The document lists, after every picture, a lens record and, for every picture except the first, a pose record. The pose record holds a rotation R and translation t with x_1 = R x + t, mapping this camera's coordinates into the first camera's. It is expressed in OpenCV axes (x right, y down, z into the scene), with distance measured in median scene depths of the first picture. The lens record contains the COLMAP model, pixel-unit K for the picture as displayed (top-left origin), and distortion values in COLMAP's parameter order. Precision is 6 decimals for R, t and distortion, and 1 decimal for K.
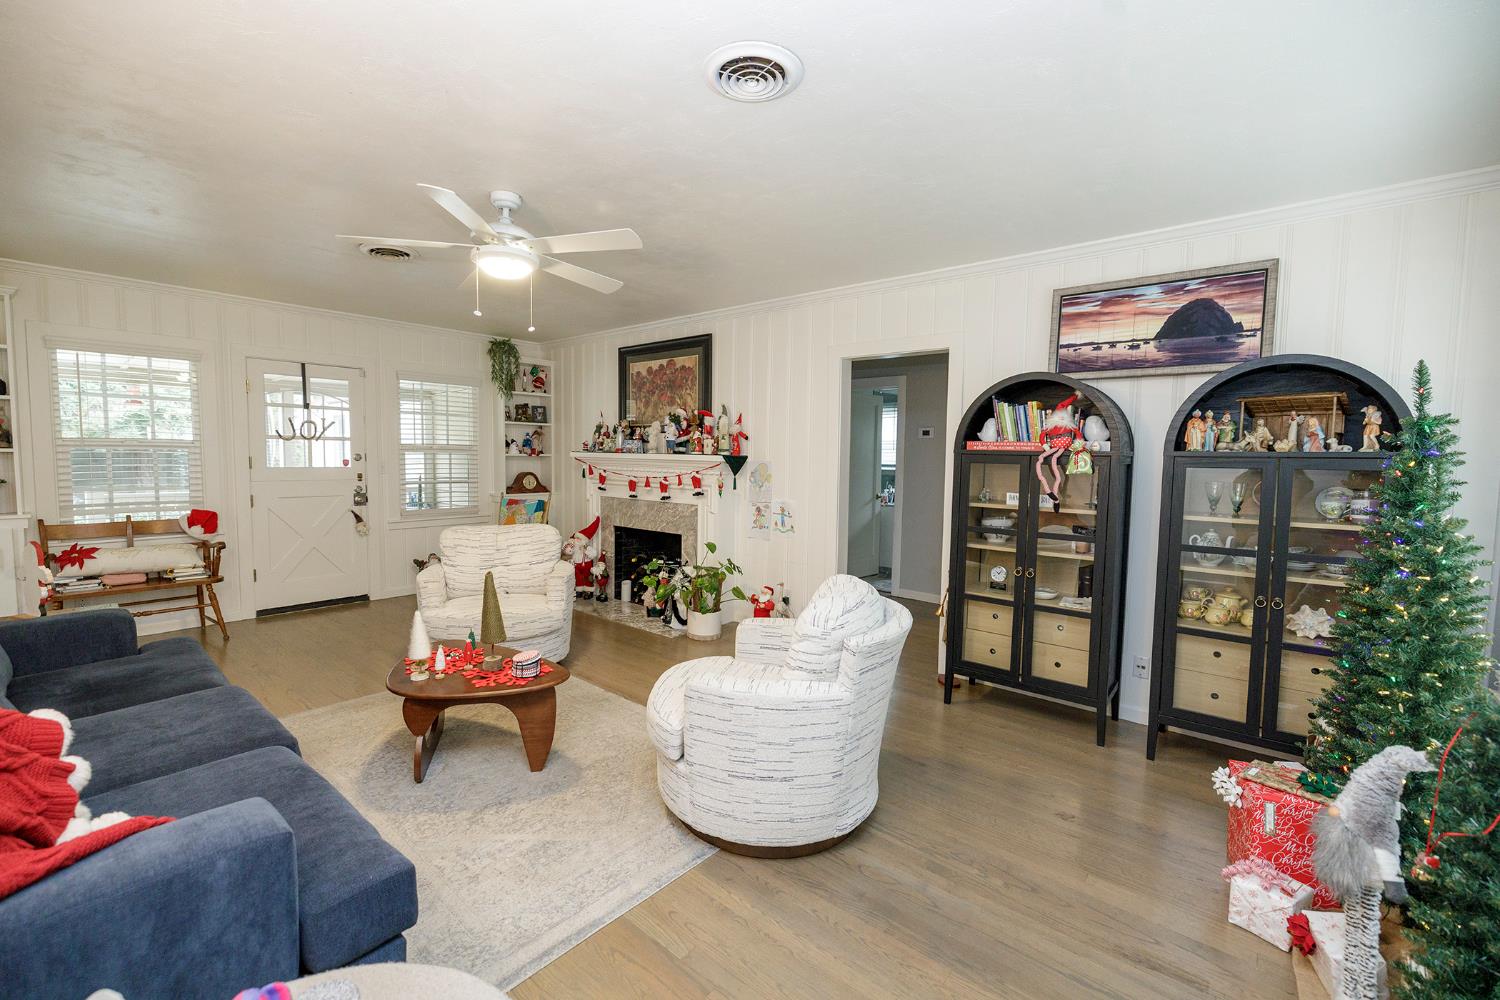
lens RADIAL K [[626.5, 0, 739.4], [0, 626.5, 493.5], [0, 0, 1]] dist [-0.000270, -0.000111]
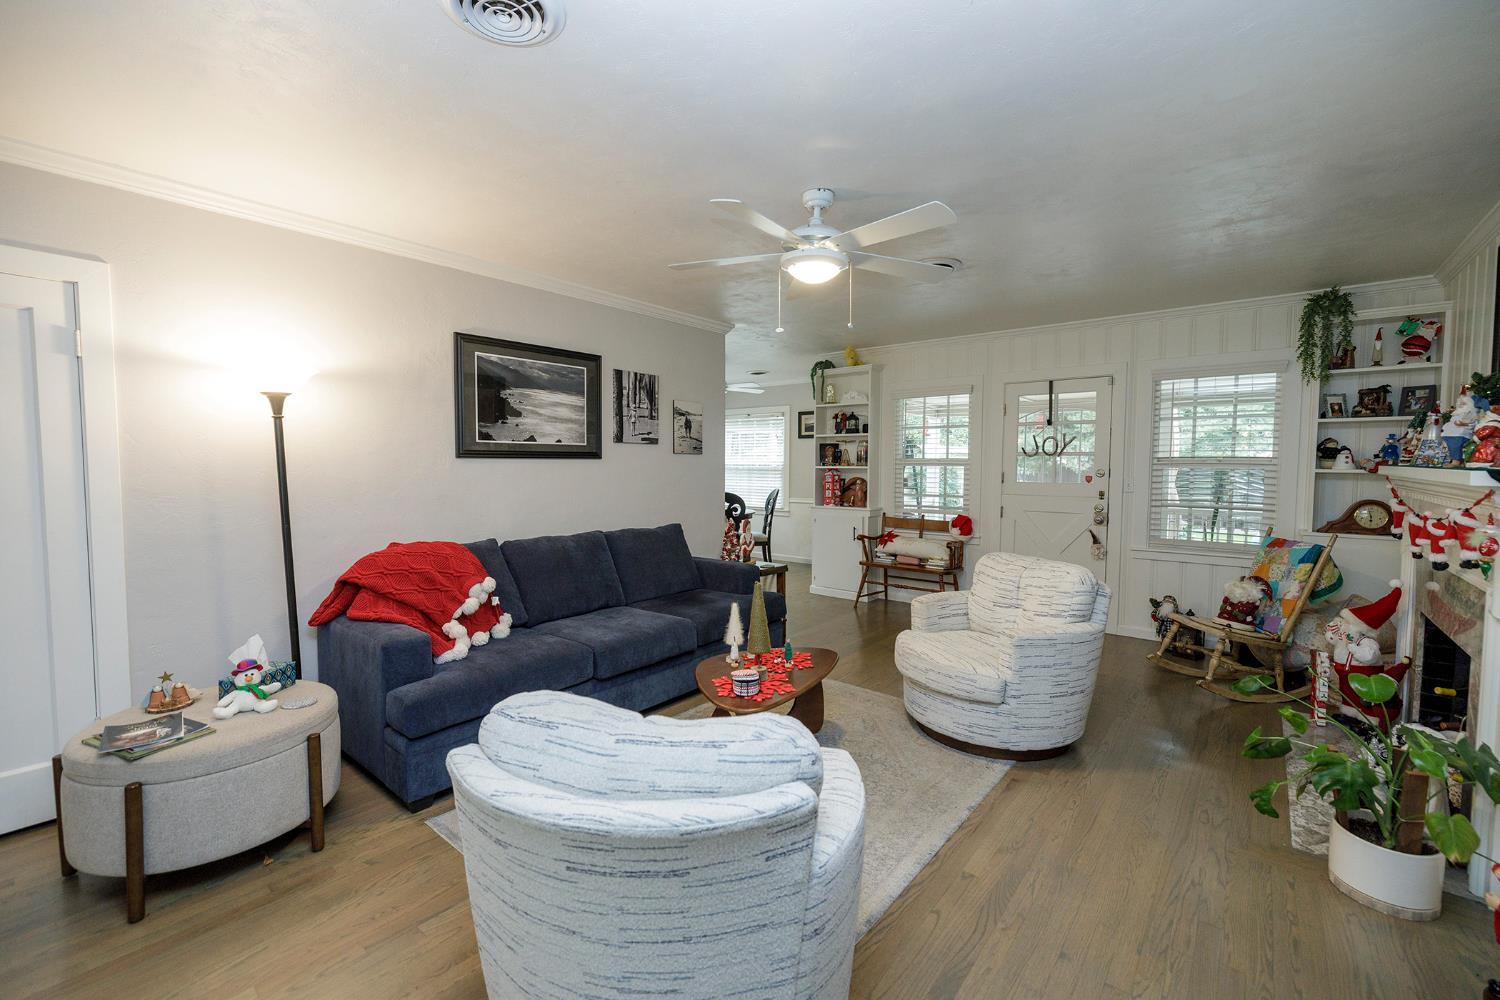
lens RADIAL K [[626.5, 0, 739.4], [0, 626.5, 493.5], [0, 0, 1]] dist [-0.000270, -0.000111]
pose [[0.022540, 0.036380, -0.999084, 0.307478], [-0.064383, 0.997316, 0.034863, -0.027006], [0.997671, 0.063538, 0.024822, 0.465936]]
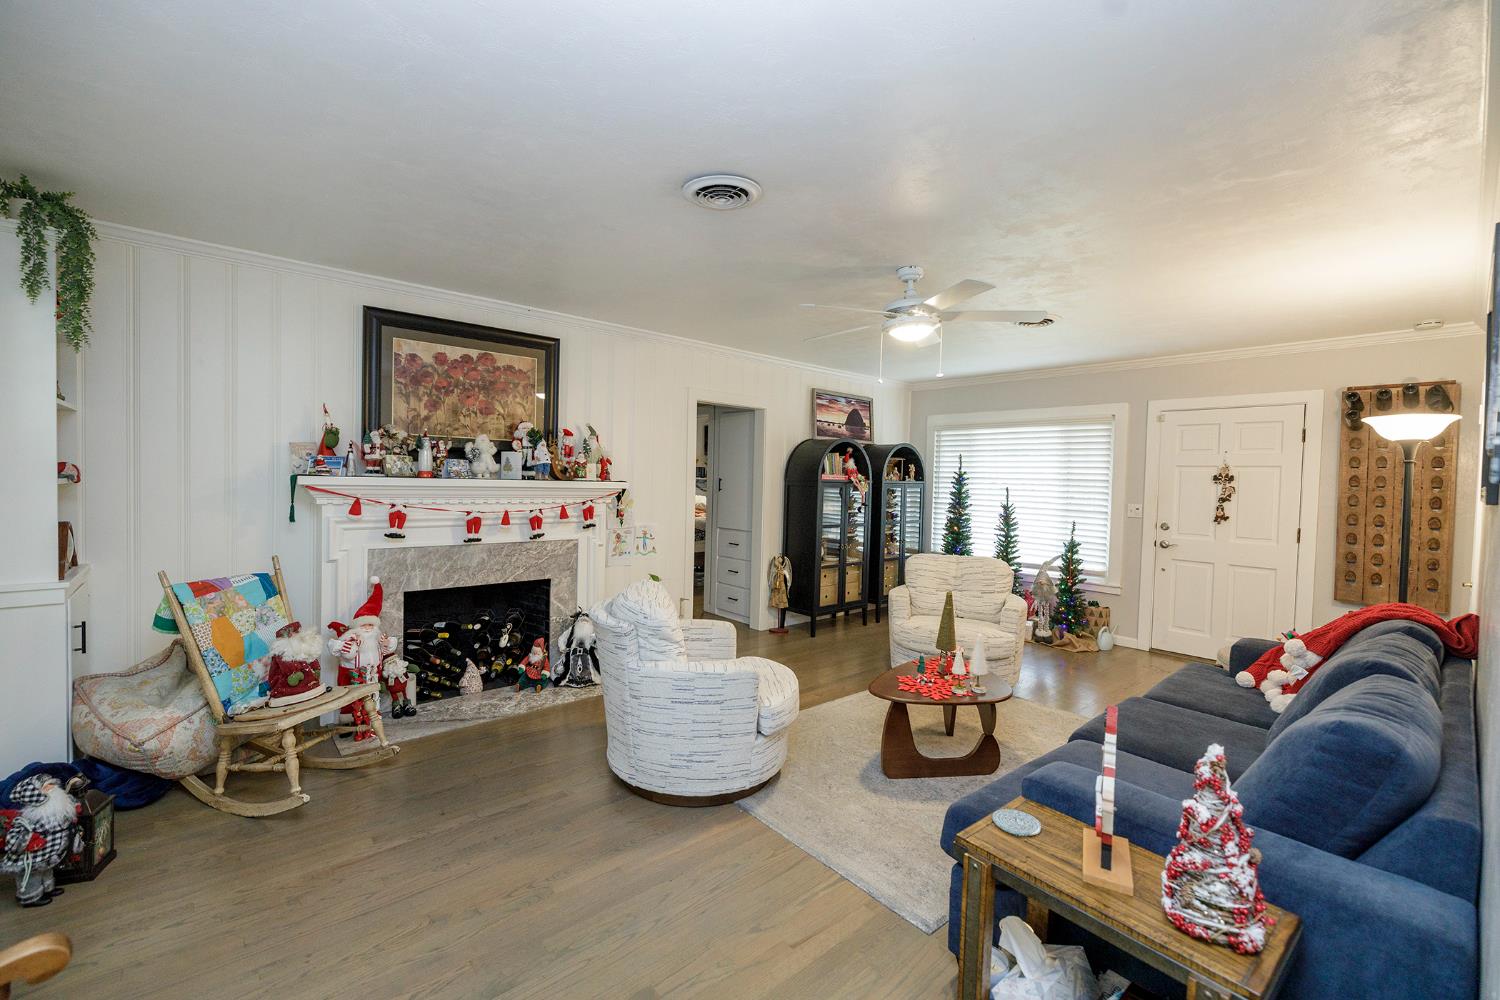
lens RADIAL K [[626.5, 0, 739.4], [0, 626.5, 493.5], [0, 0, 1]] dist [-0.000270, -0.000111]
pose [[0.156473, -0.042096, 0.986785, -0.824836], [0.033712, 0.998737, 0.037260, -0.064875], [-0.987107, 0.027436, 0.157694, 0.601314]]
